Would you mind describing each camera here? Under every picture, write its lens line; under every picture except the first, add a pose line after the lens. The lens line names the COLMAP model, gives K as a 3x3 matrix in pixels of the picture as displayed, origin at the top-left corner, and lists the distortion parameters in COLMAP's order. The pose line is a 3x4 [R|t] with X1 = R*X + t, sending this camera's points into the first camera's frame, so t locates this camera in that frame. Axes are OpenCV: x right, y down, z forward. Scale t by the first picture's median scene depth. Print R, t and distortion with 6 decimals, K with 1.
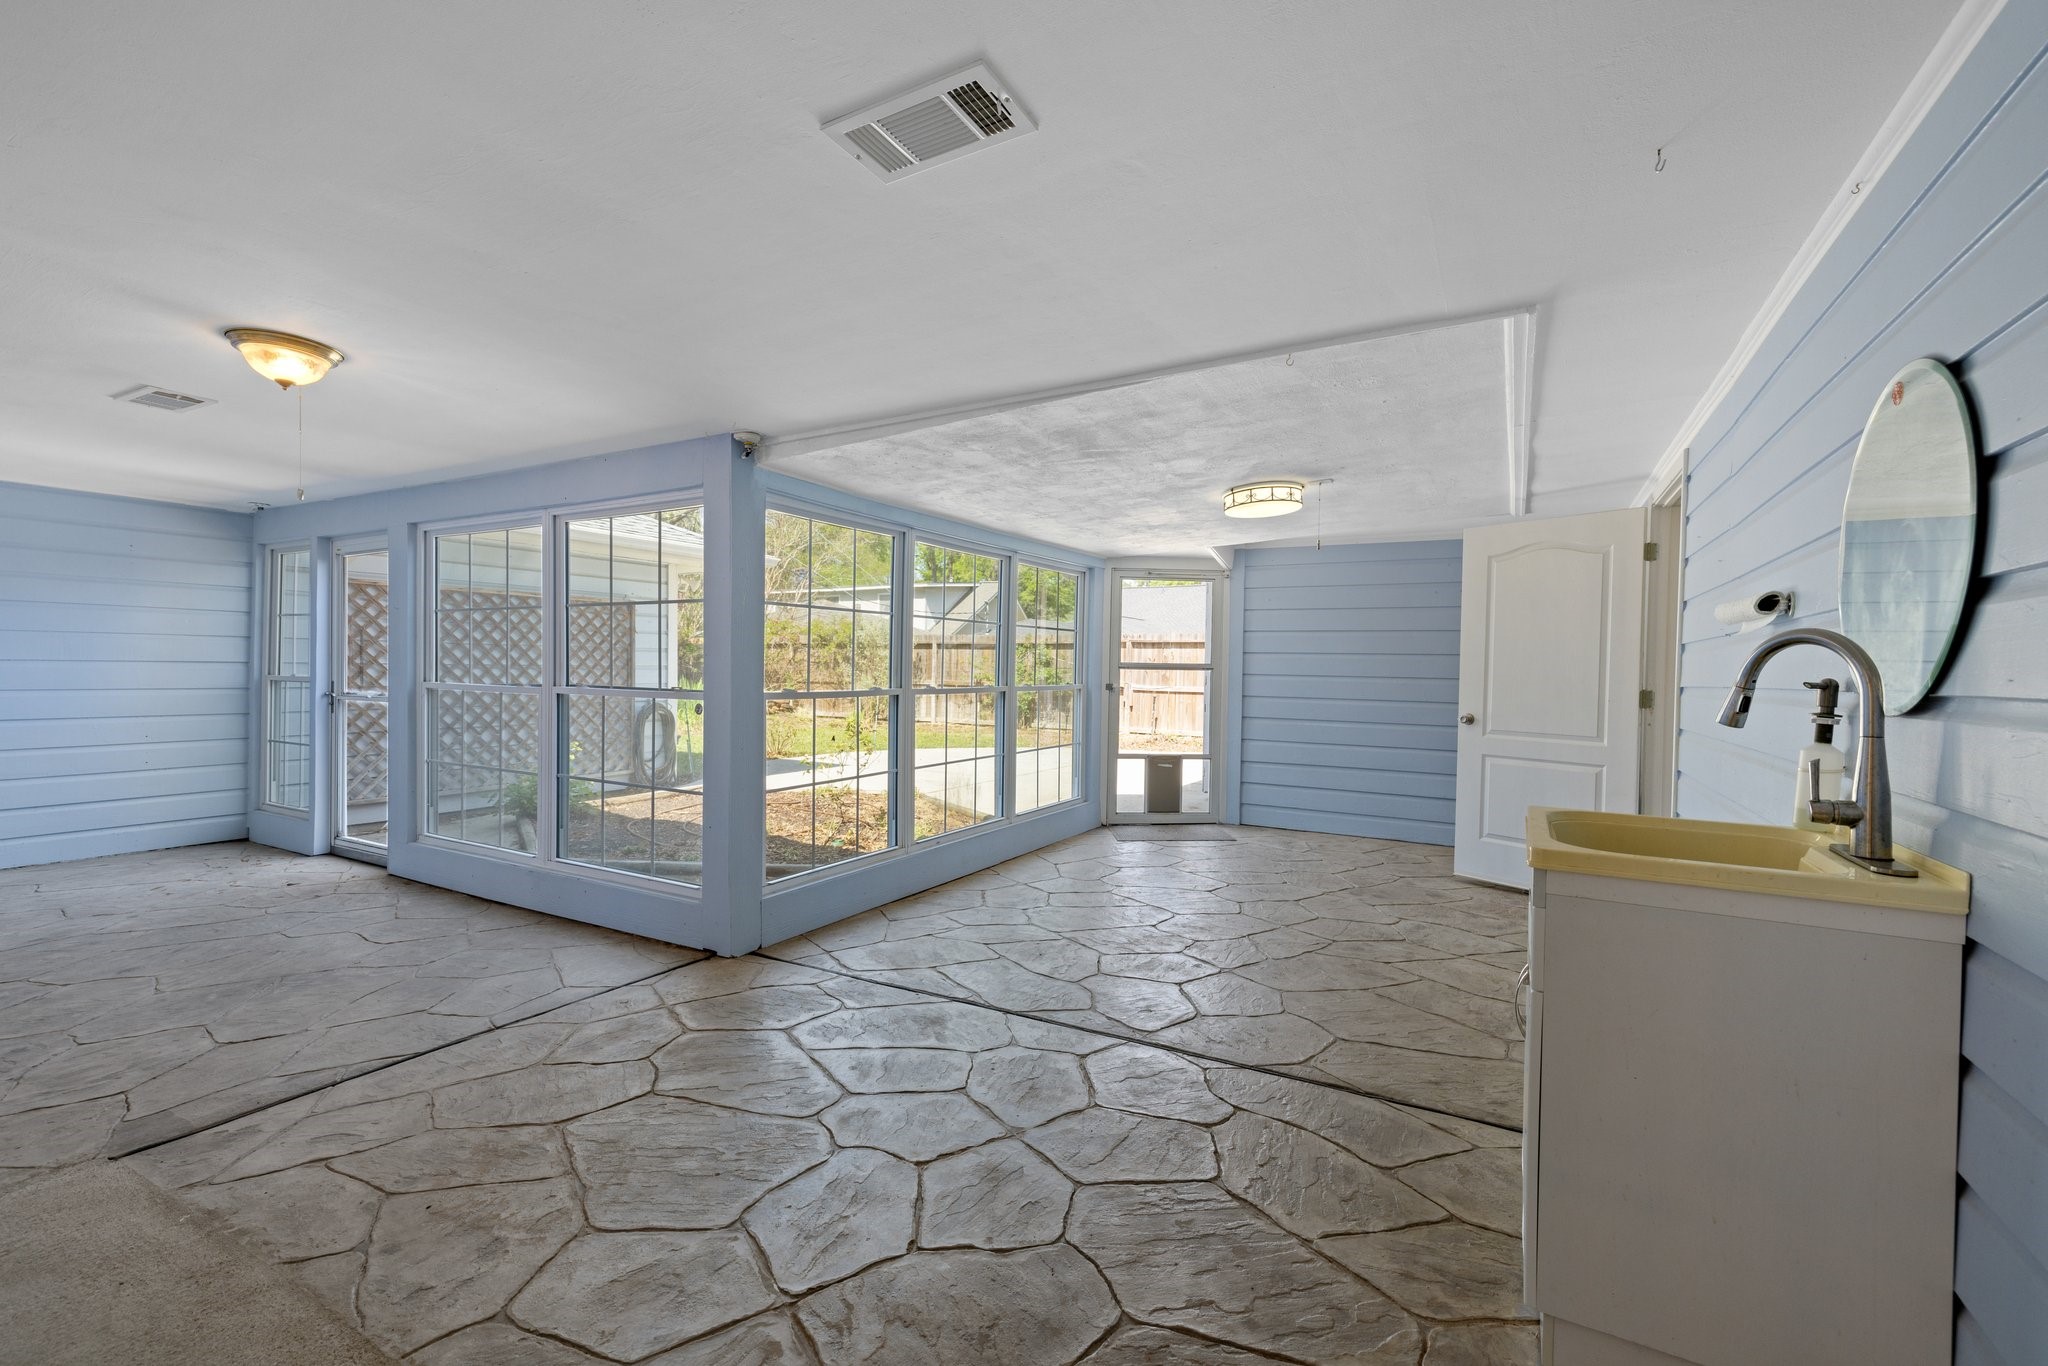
lens RADIAL K [[863.3, 0, 1024.0], [0, 863.3, 683.0], [0, 0, 1]] dist [0.002220, 0.000475]
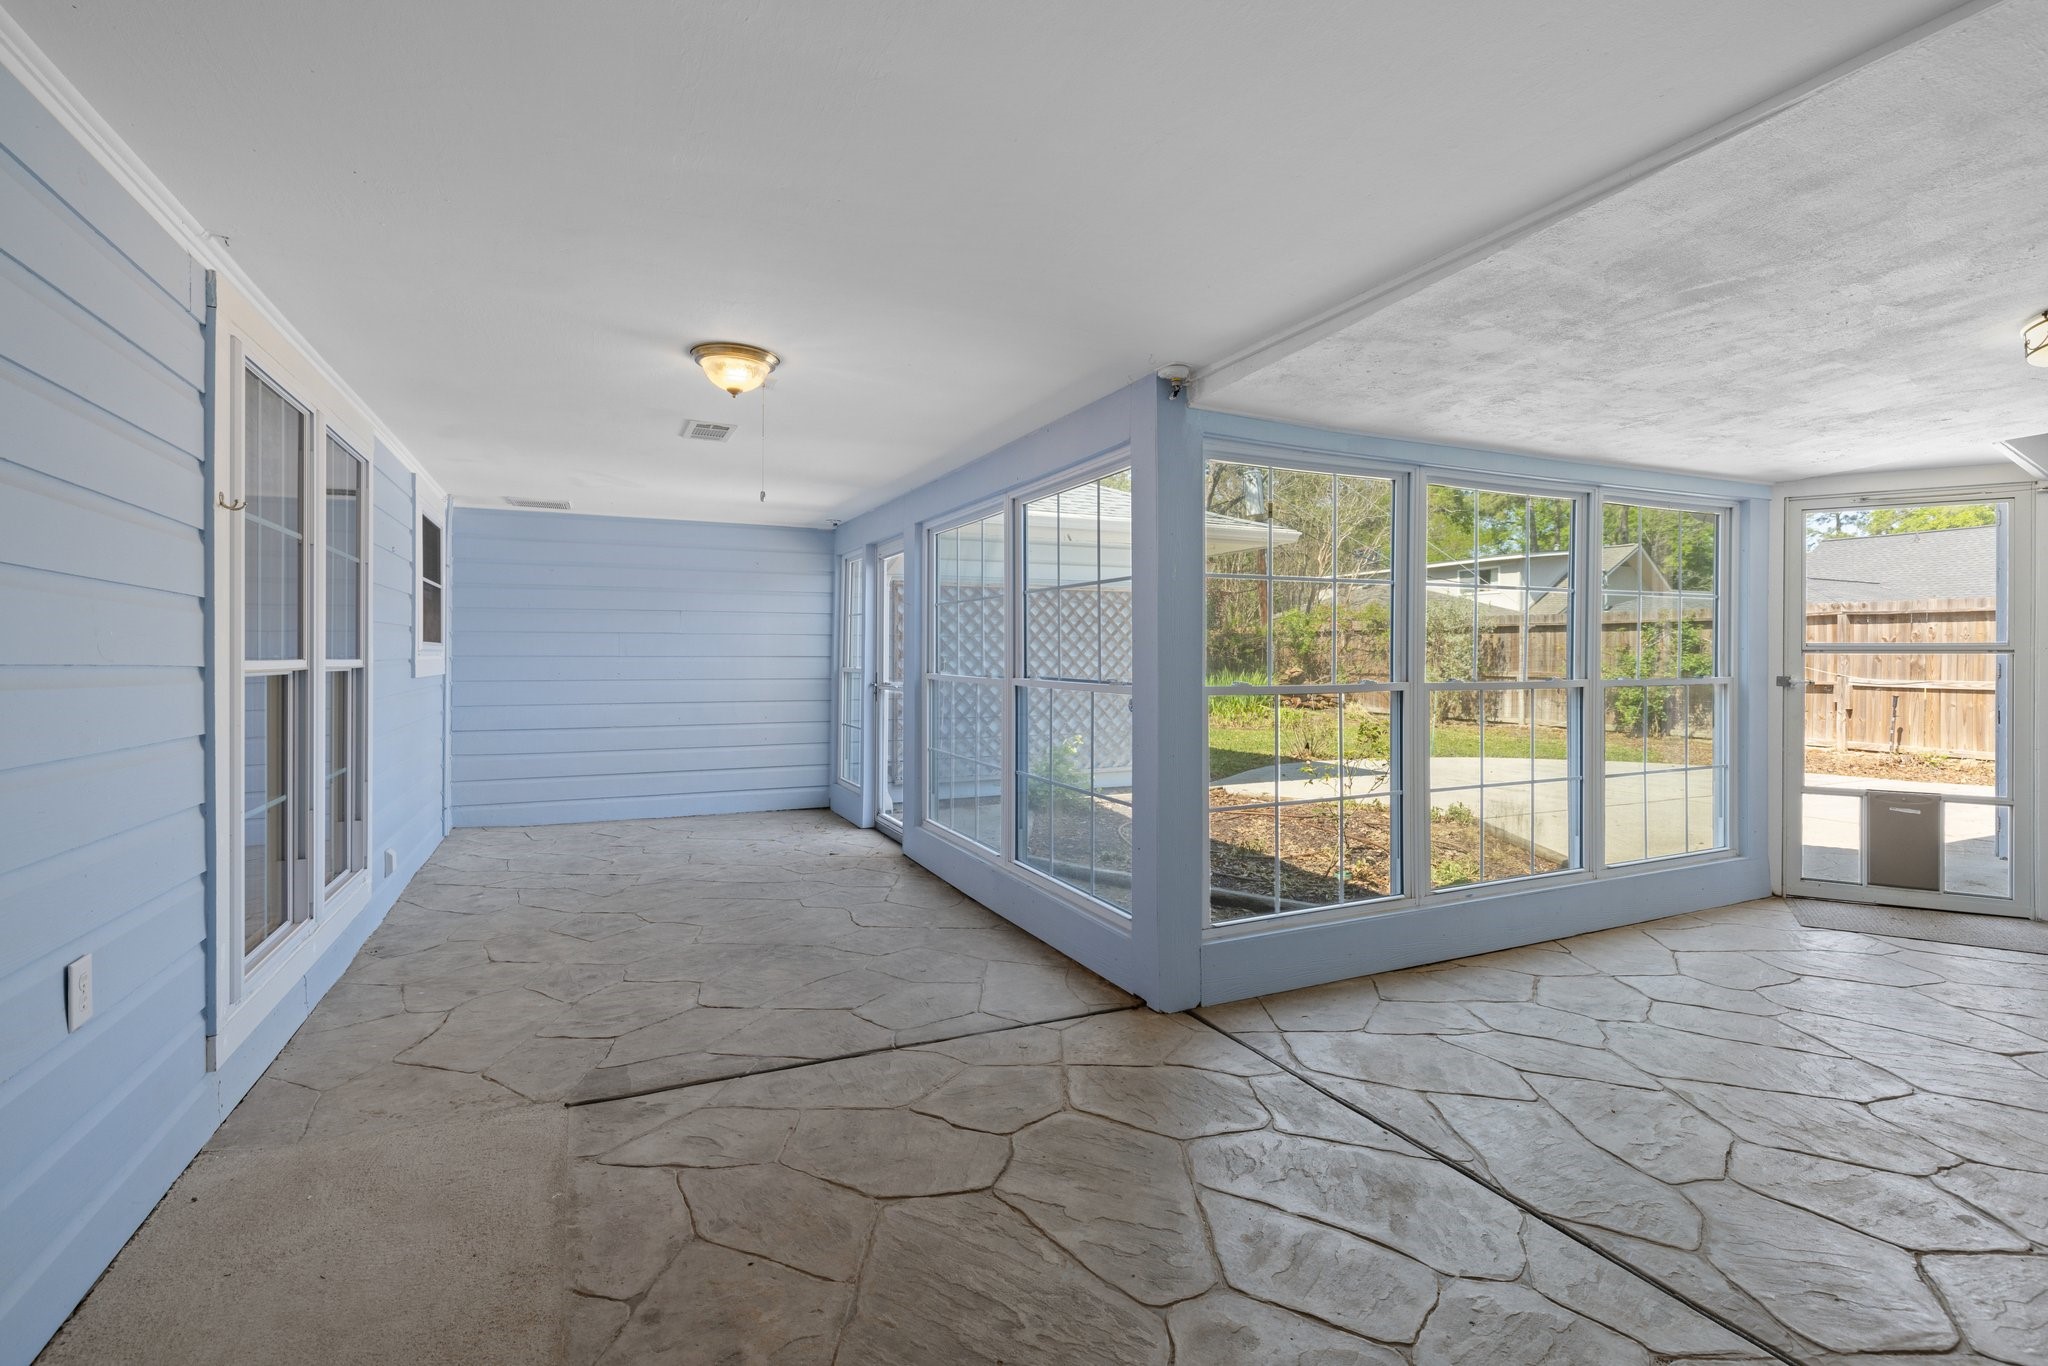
lens RADIAL K [[925.6, 0, 1017.0], [0, 925.6, 651.5], [0, 0, 1]] dist [-0.007721, 0.002963]
pose [[0.815950, -0.013222, -0.577971, 0.053643], [-0.001293, 0.999694, -0.024695, -0.000105], [0.578121, 0.020897, 0.815684, 0.191250]]
